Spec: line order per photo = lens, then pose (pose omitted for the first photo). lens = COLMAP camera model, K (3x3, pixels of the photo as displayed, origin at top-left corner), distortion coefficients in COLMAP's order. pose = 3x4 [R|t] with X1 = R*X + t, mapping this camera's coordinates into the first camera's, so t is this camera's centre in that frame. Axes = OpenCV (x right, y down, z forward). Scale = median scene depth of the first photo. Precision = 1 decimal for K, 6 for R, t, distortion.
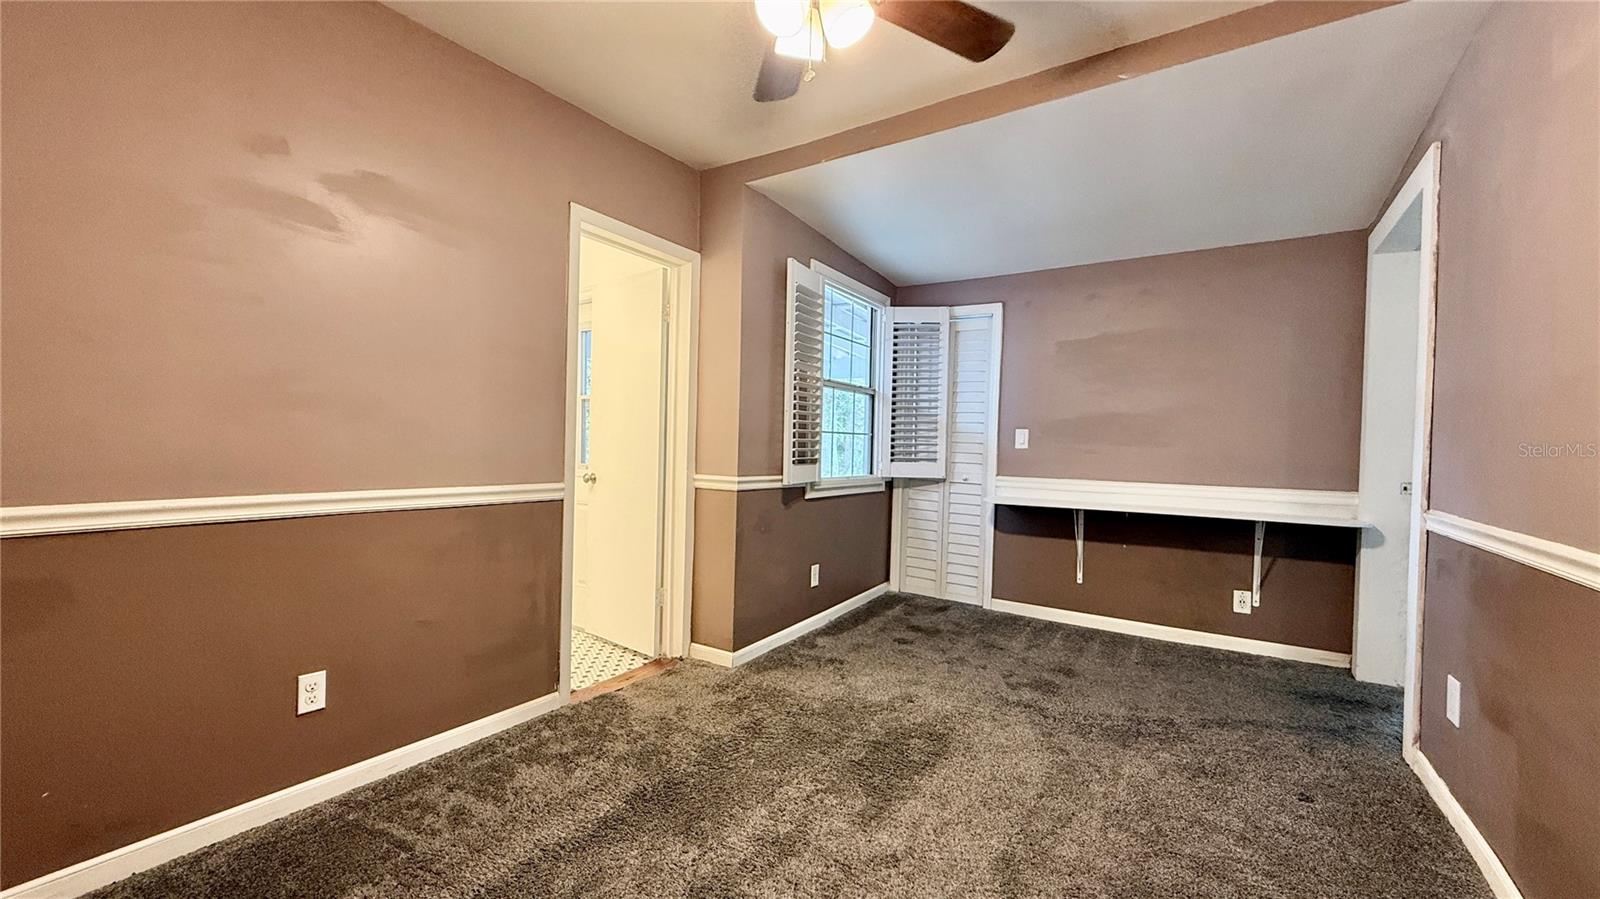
lens RADIAL K [[636.0, 0, 797.9], [0, 636.0, 448.9], [0, 0, 1]] dist [0.002811, -0.000015]
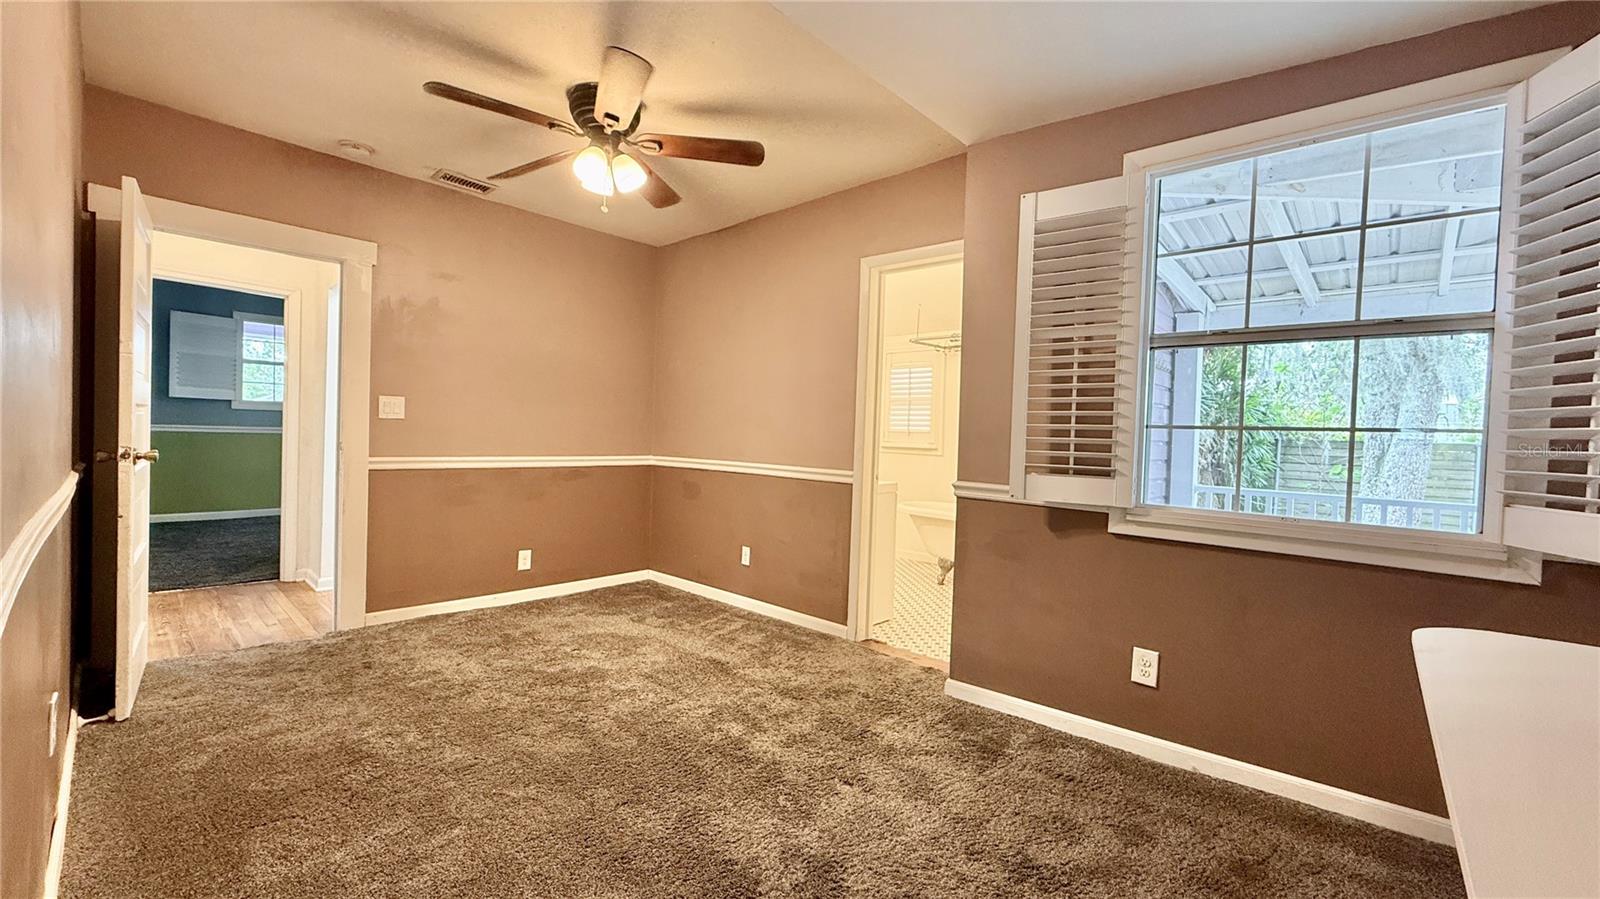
lens RADIAL K [[636.0, 0, 797.9], [0, 636.0, 448.9], [0, 0, 1]] dist [0.002811, -0.000015]
pose [[-0.158334, 0.001889, -0.987384, 0.732712], [-0.032324, 0.999452, 0.007096, 0.000182], [0.986856, 0.033040, -0.158187, 0.830226]]
